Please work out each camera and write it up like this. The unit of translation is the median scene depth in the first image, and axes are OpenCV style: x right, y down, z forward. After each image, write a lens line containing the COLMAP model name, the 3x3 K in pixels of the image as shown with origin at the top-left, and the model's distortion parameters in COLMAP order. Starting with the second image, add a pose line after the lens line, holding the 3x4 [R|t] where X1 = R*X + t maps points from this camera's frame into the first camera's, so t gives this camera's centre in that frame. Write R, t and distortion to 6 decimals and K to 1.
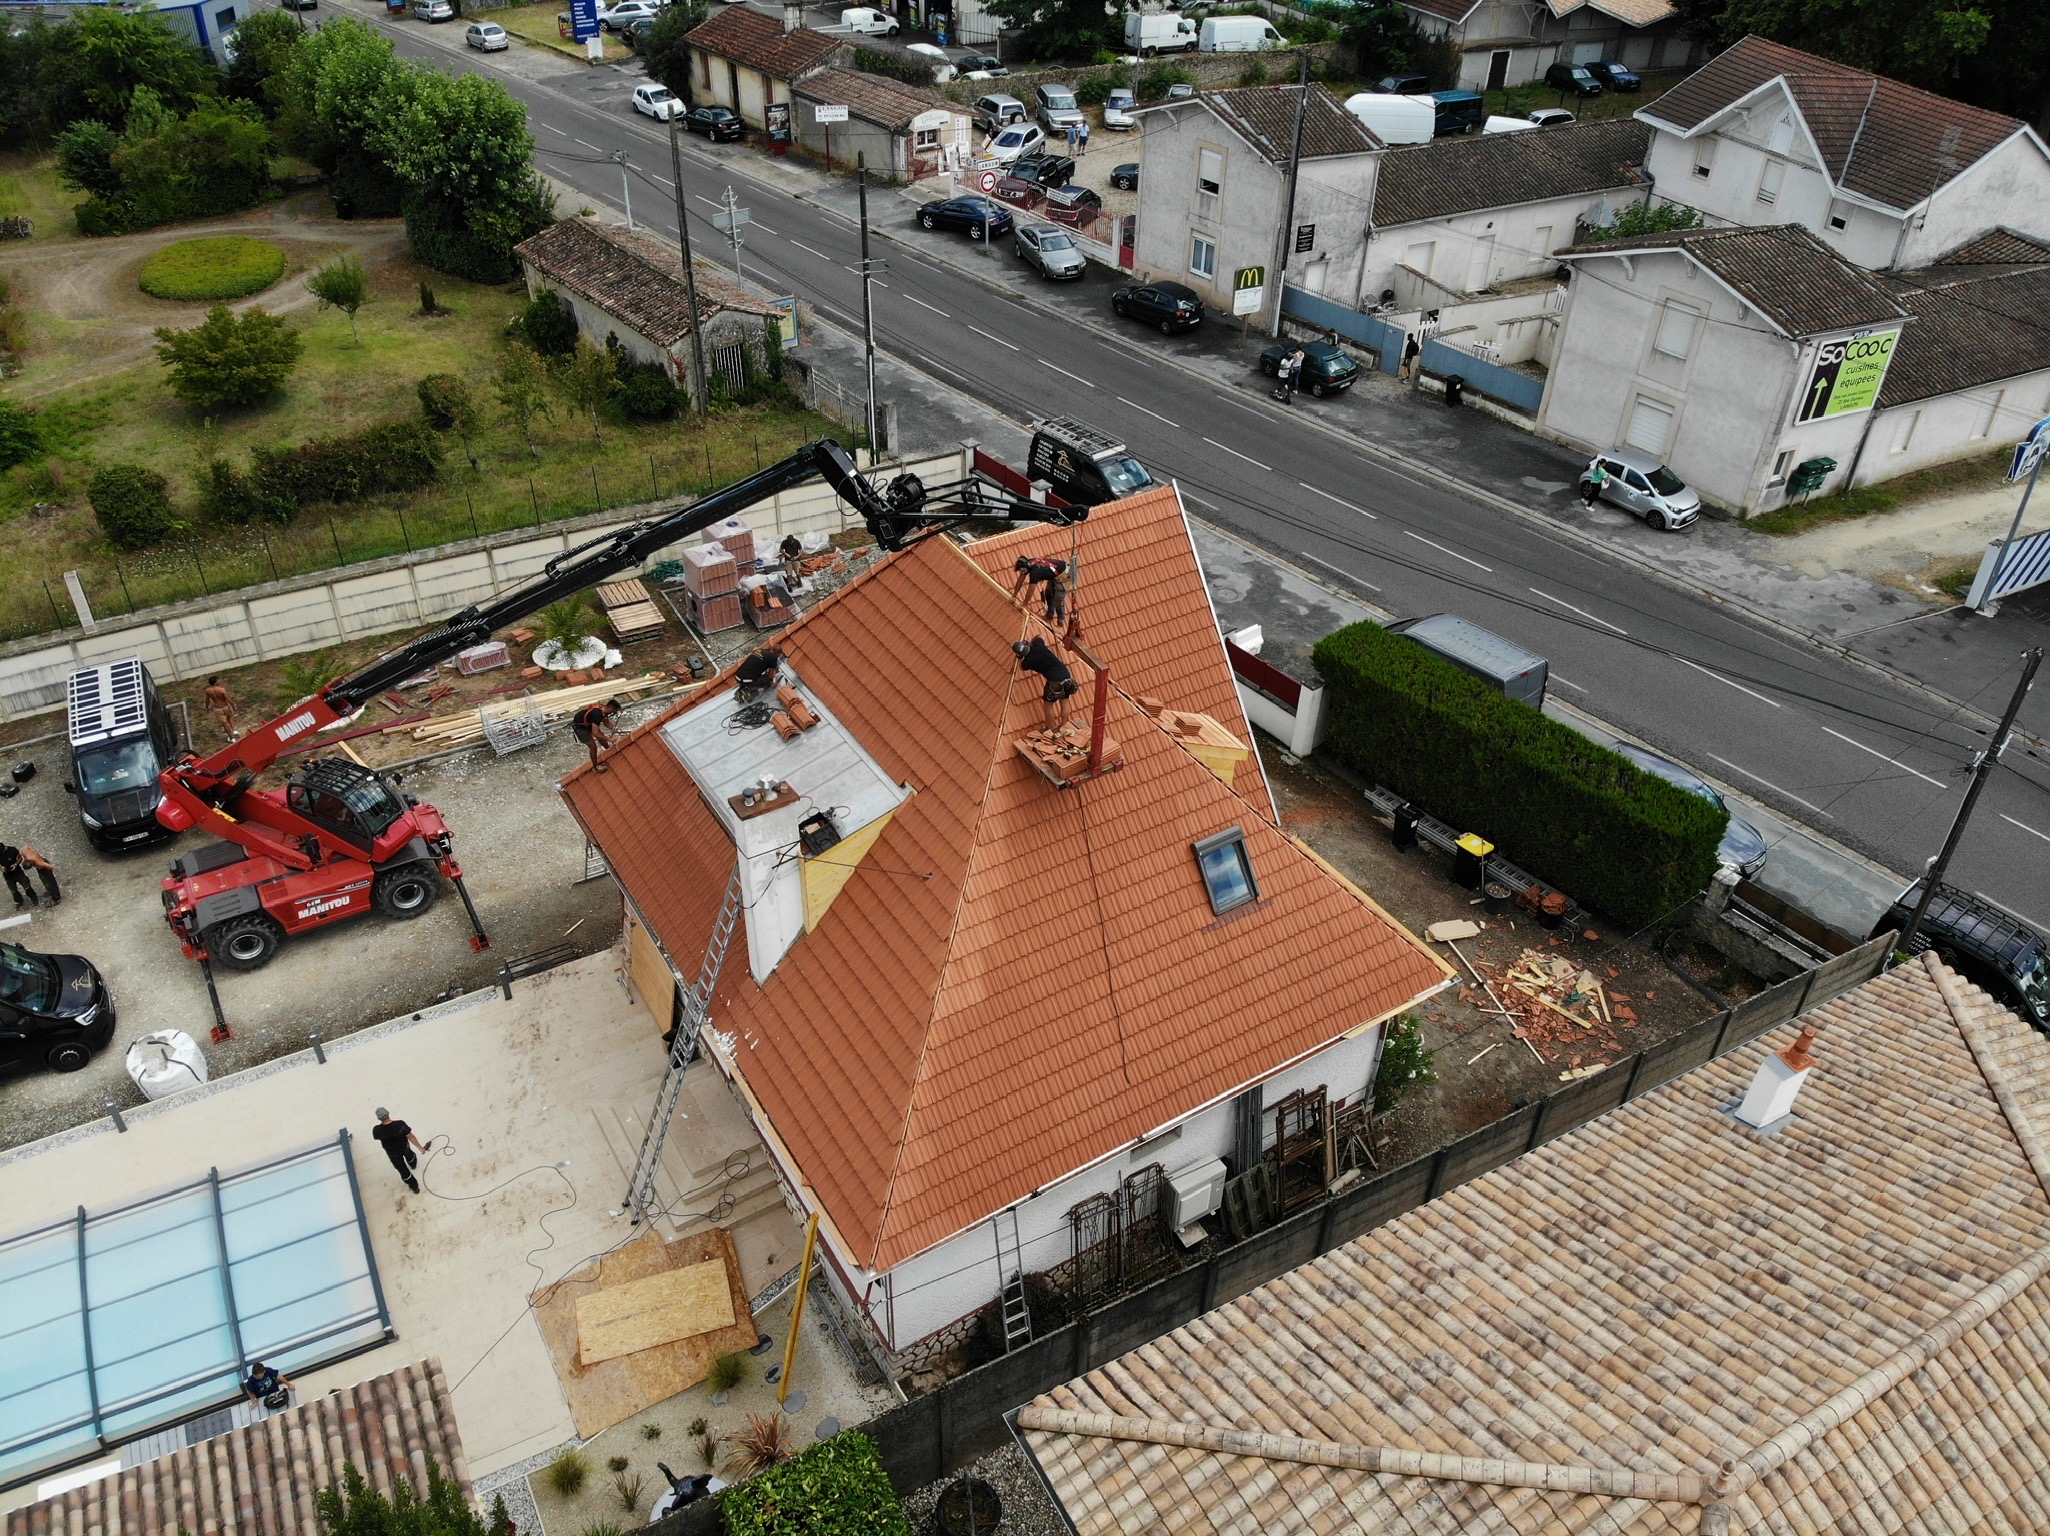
lens RADIAL K [[1459.1, 0, 1025.0], [0, 1459.1, 768.0], [0, 0, 1]] dist [0.057277, -0.147859]
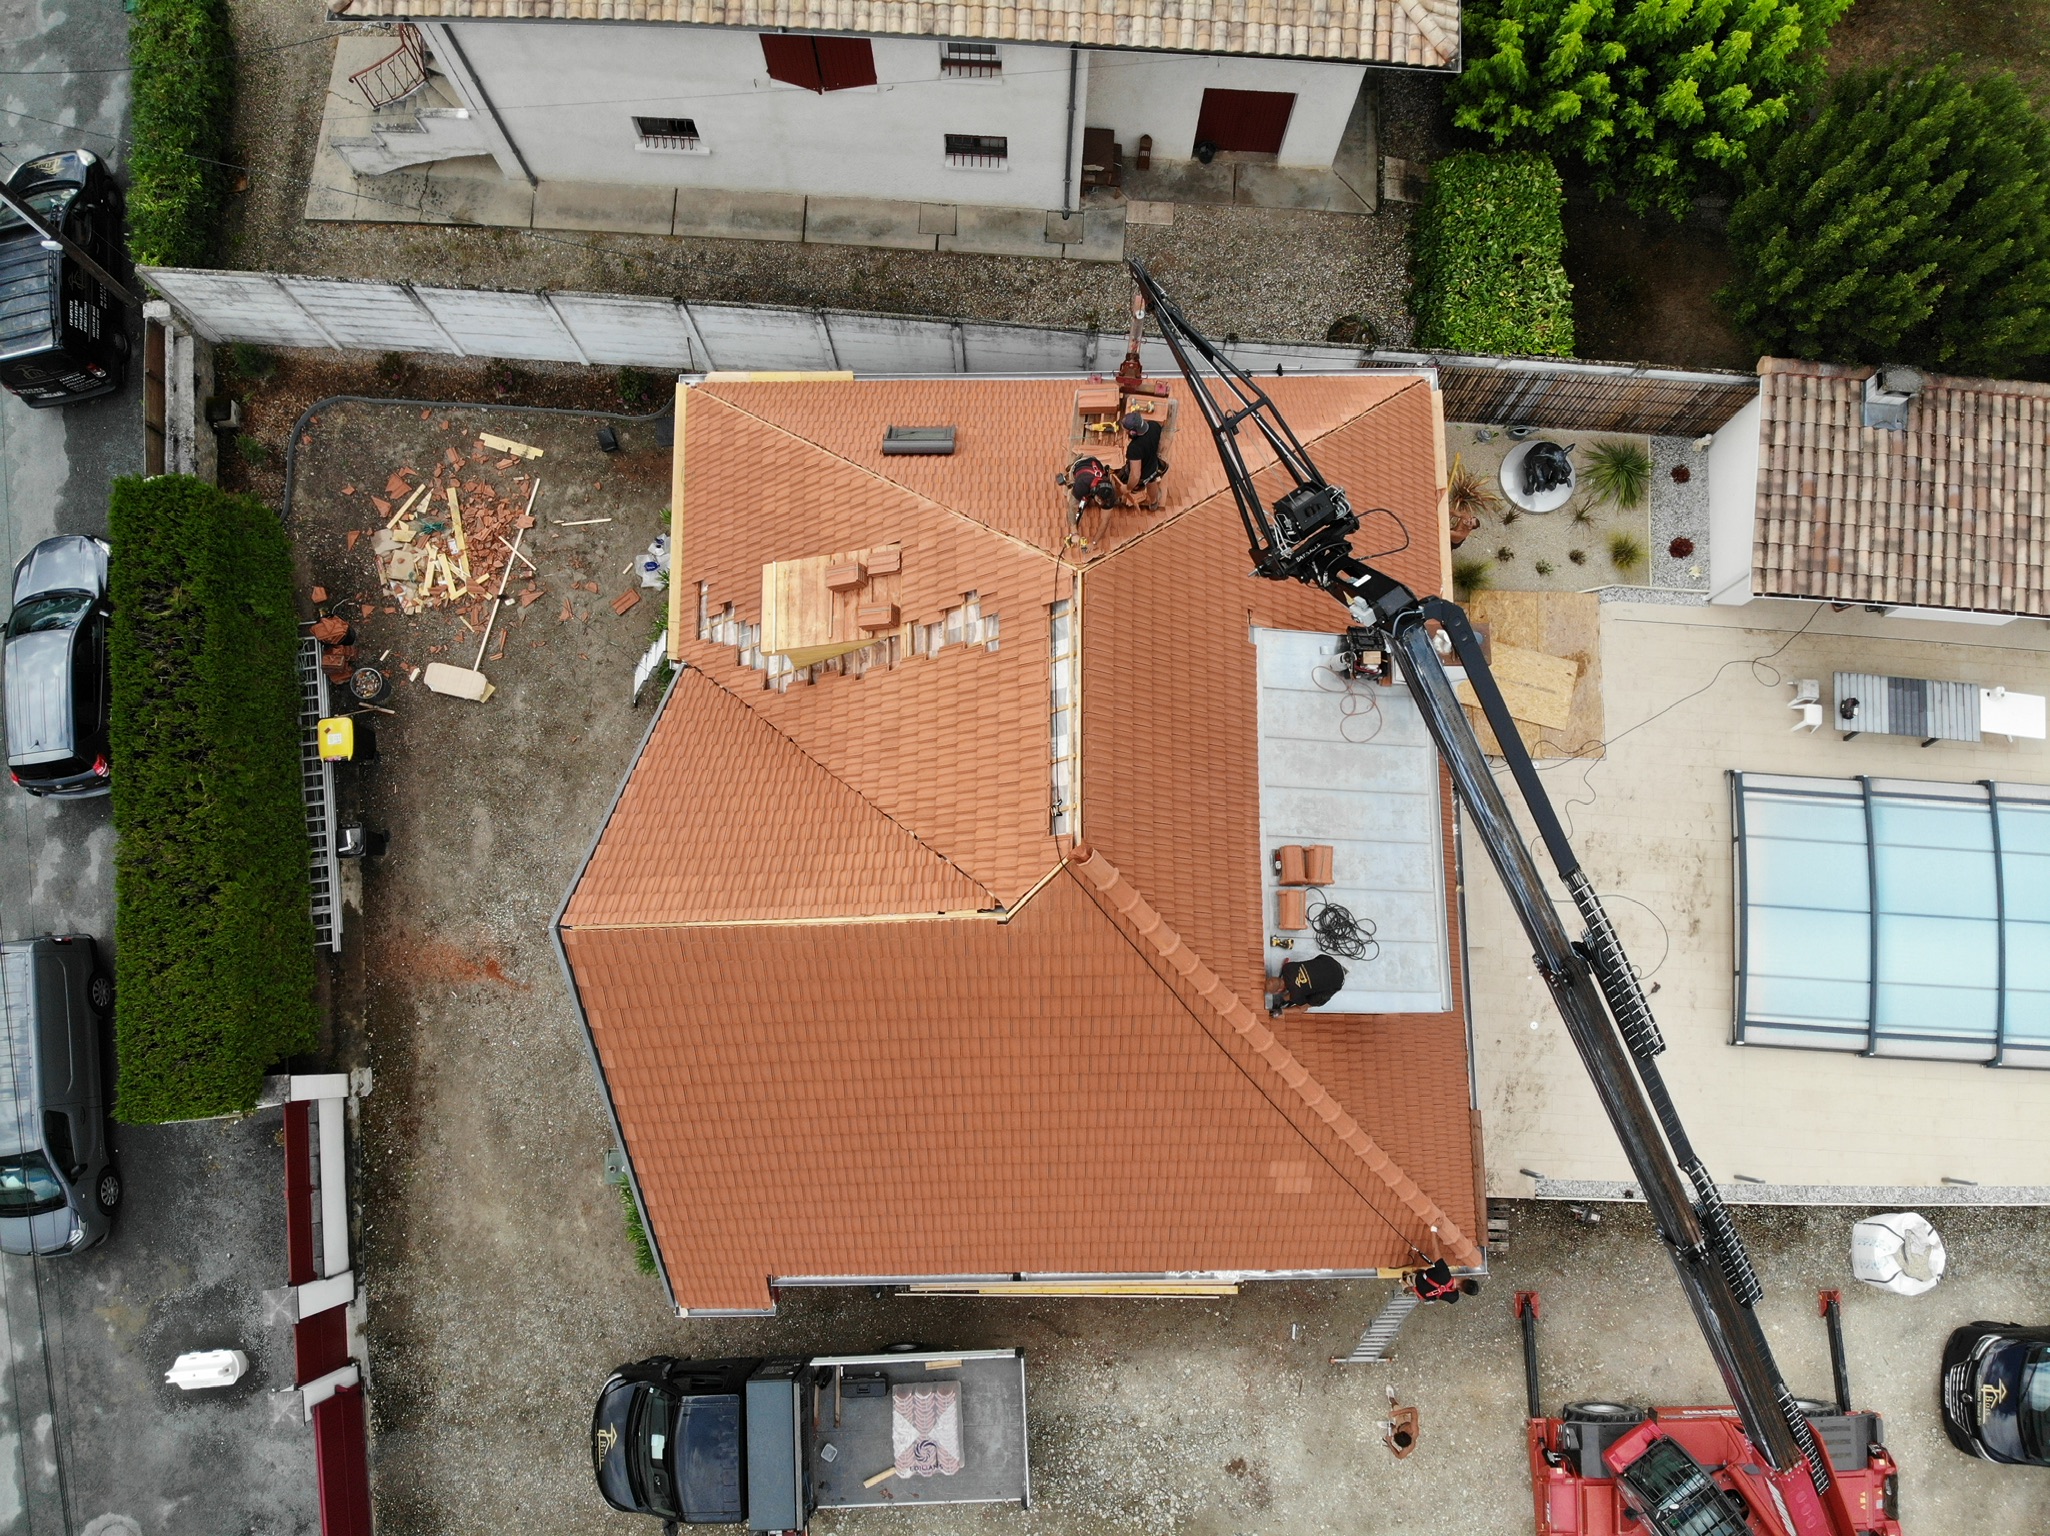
lens RADIAL K [[1459.1, 0, 1025.0], [0, 1459.1, 768.0], [0, 0, 1]] dist [0.057277, -0.147859]
pose [[-0.848720, -0.525178, 0.062154, -0.055014], [0.305502, -0.390956, 0.868229, -0.612876], [-0.431675, 0.755871, 0.492255, 0.612321]]
